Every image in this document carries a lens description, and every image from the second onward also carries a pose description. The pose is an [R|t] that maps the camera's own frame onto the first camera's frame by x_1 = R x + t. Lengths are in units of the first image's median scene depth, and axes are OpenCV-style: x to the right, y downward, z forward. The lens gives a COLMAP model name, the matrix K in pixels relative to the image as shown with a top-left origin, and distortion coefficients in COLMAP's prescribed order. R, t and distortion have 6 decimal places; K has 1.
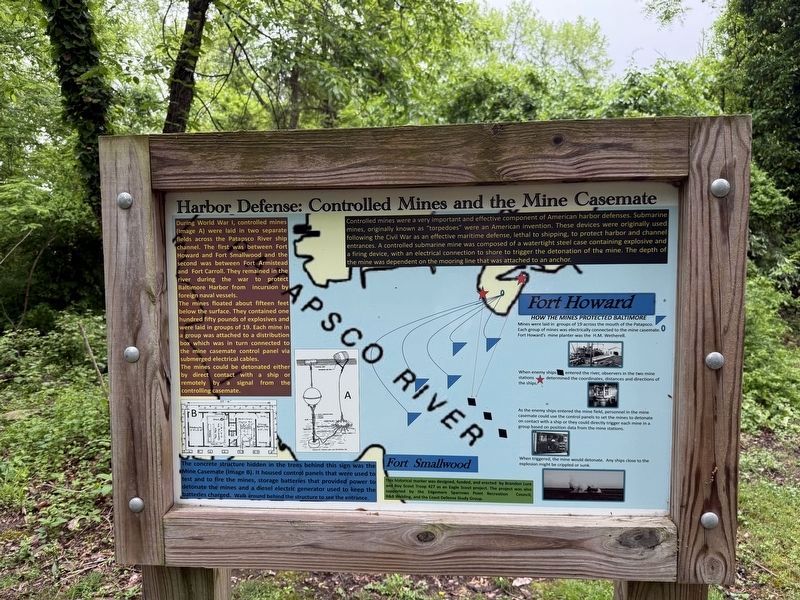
lens RADIAL K [[557.7, 0, 401.8], [0, 557.7, 305.5], [0, 0, 1]] dist [0.148091, -0.250577]
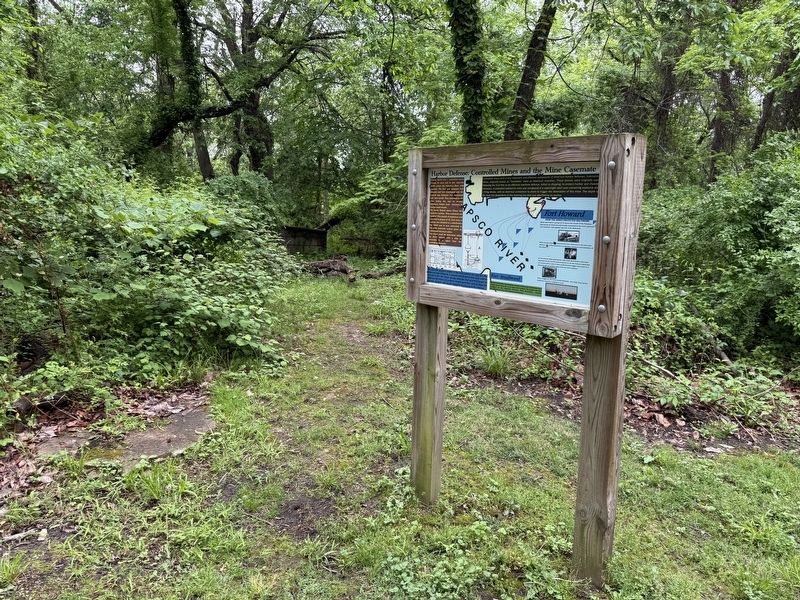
lens RADIAL K [[557.7, 0, 401.8], [0, 557.7, 305.5], [0, 0, 1]] dist [0.148091, -0.250577]
pose [[0.785340, 0.135833, -0.603980, 1.233009], [-0.059078, 0.987623, 0.145295, 0.069162], [0.616240, -0.078424, 0.783644, -1.278206]]
